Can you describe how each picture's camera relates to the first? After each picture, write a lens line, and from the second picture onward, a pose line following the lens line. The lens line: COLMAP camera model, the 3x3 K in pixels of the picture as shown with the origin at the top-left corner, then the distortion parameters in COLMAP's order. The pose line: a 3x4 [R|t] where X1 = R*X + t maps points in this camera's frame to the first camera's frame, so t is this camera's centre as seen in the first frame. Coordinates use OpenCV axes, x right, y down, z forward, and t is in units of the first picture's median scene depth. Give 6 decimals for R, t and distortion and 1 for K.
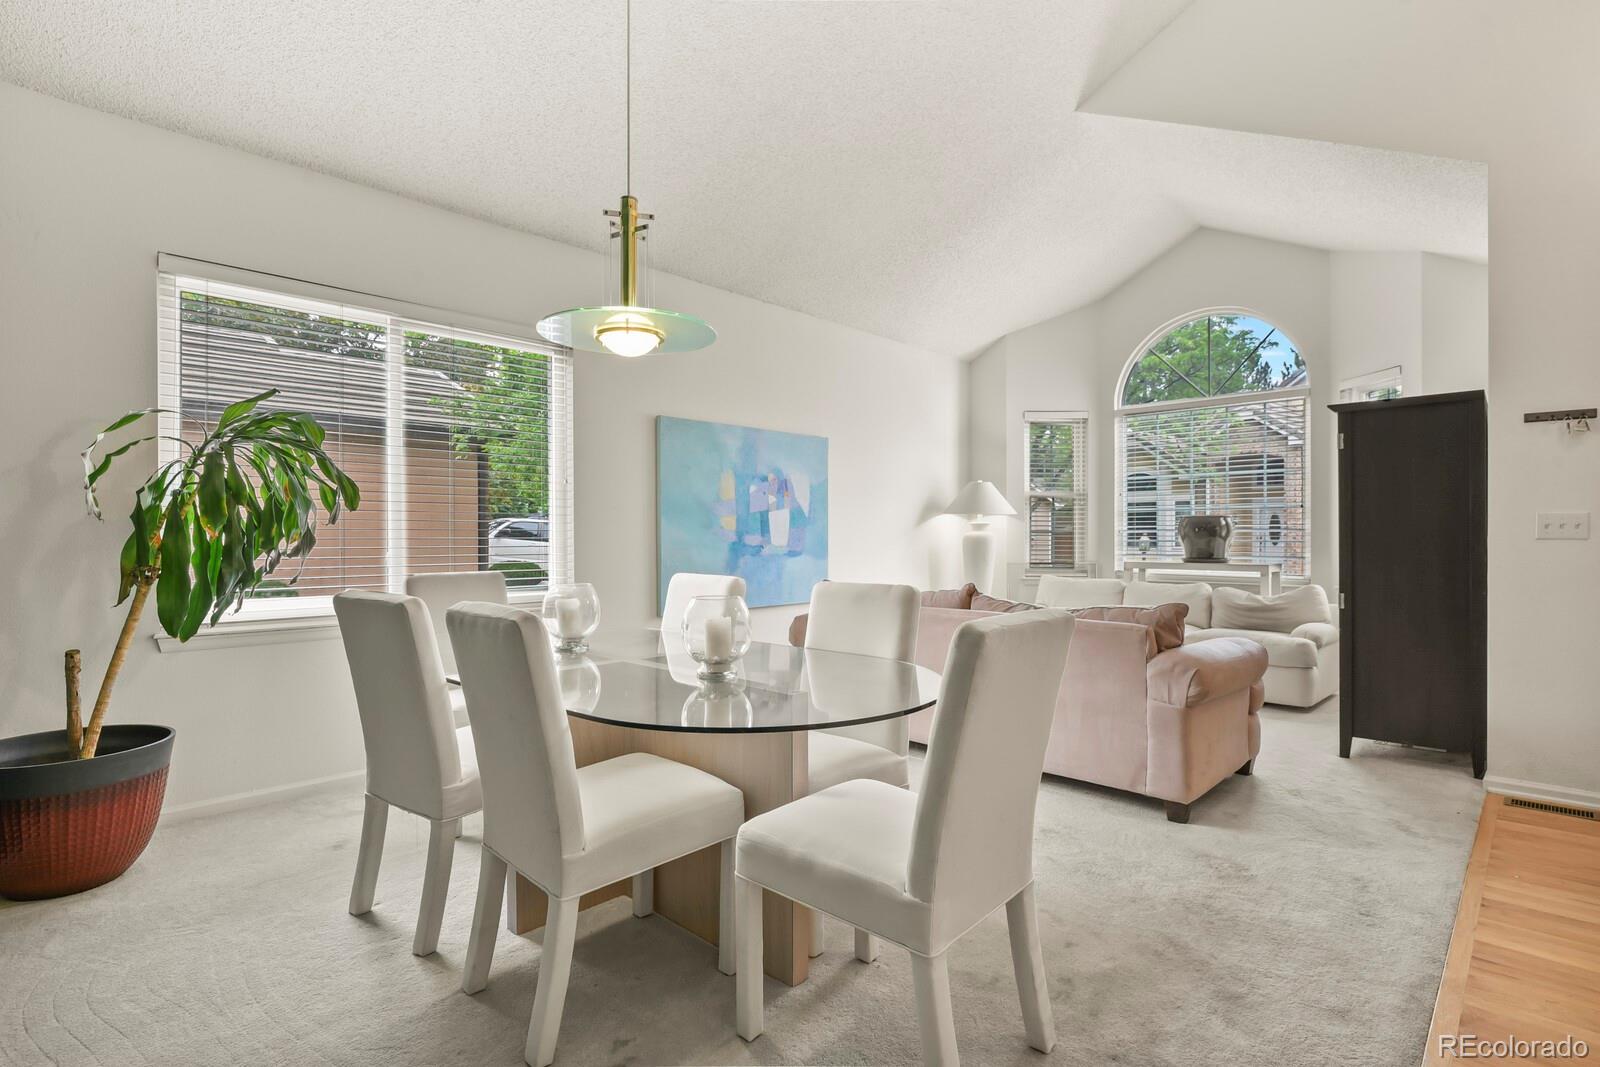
lens RADIAL K [[773.4, 0, 802.5], [0, 773.4, 536.7], [0, 0, 1]] dist [-0.008177, -0.003262]
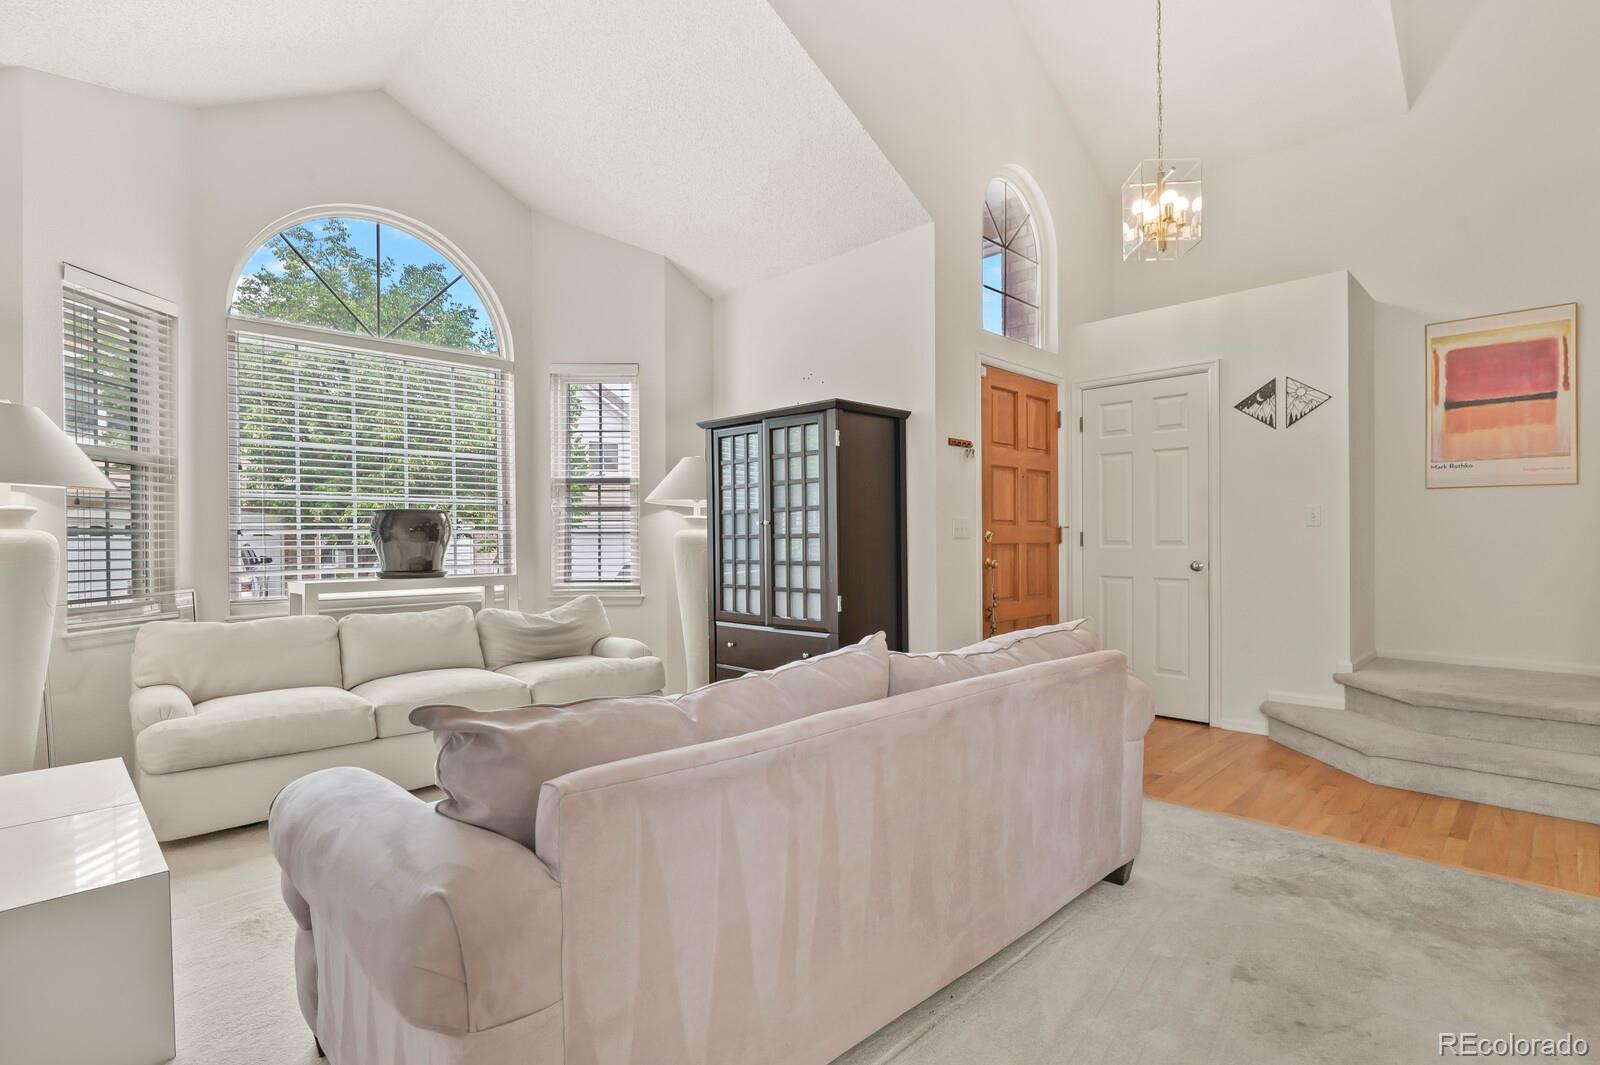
lens RADIAL K [[773.4, 0, 804.0], [0, 773.4, 536.1], [0, 0, 1]] dist [-0.008177, -0.003262]
pose [[0.018174, 0.004619, 0.999824, -0.168012], [0.005732, 0.999972, -0.004724, 0.001623], [-0.999818, 0.005817, 0.018147, 0.650112]]
